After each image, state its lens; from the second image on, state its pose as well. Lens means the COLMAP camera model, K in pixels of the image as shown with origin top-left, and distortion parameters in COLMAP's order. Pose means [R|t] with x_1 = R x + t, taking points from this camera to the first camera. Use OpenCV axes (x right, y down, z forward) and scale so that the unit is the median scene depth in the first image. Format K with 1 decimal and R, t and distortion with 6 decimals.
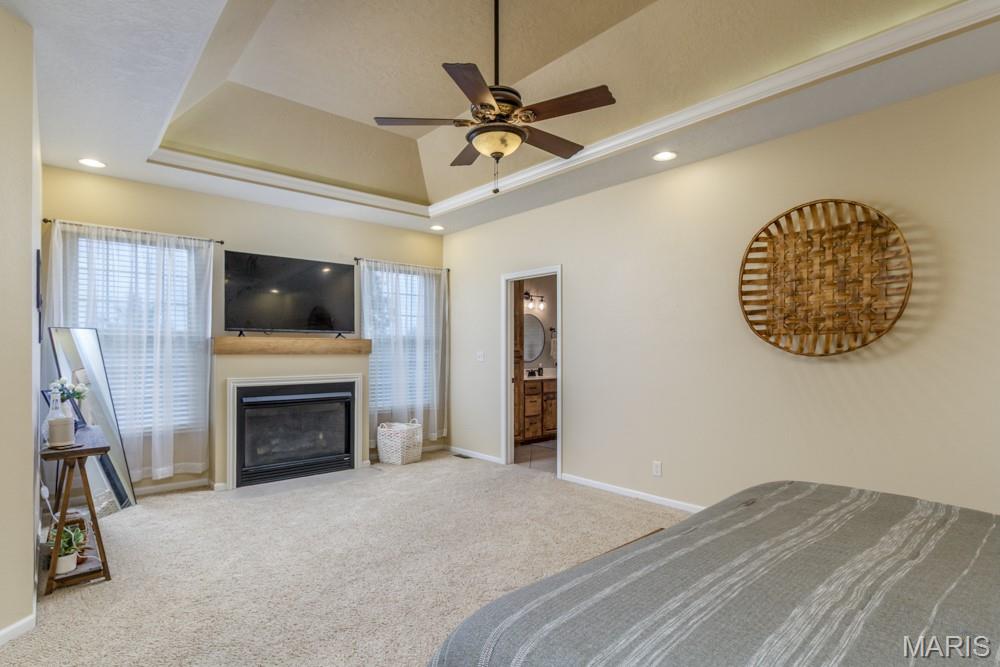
lens RADIAL K [[505.2, 0, 490.8], [0, 505.2, 350.6], [0, 0, 1]] dist [-0.002269, -0.001064]
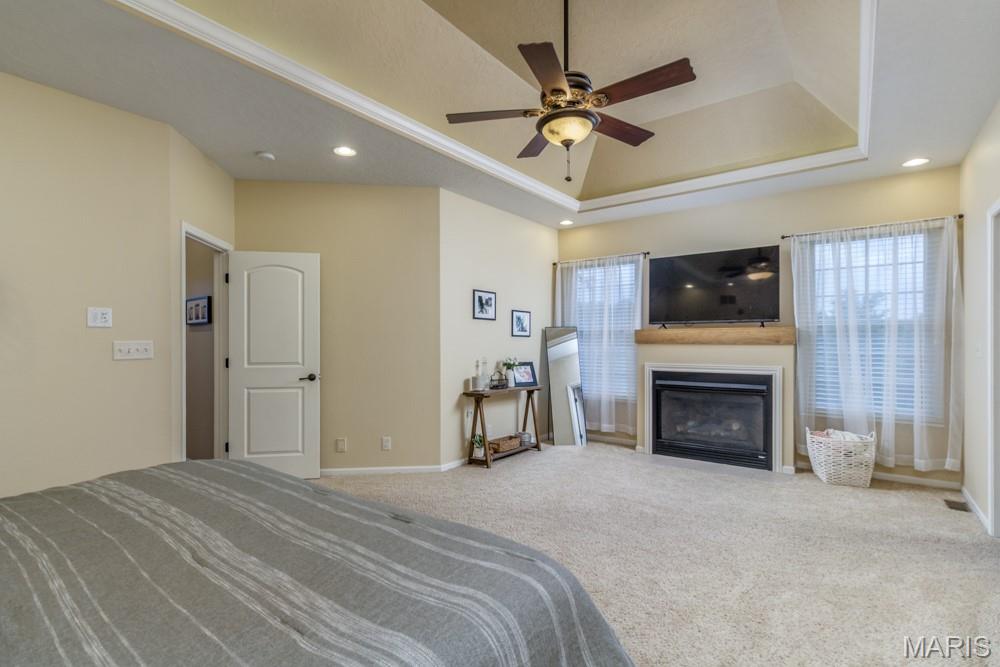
lens RADIAL K [[476.9, 0, 500.6], [0, 476.9, 339.5], [0, 0, 1]] dist [-0.000778, 0.001688]
pose [[0.218999, -0.003692, -0.975718, 0.531277], [0.000336, 0.999993, -0.003708, 0.001751], [0.975725, 0.000484, 0.218998, 0.394202]]
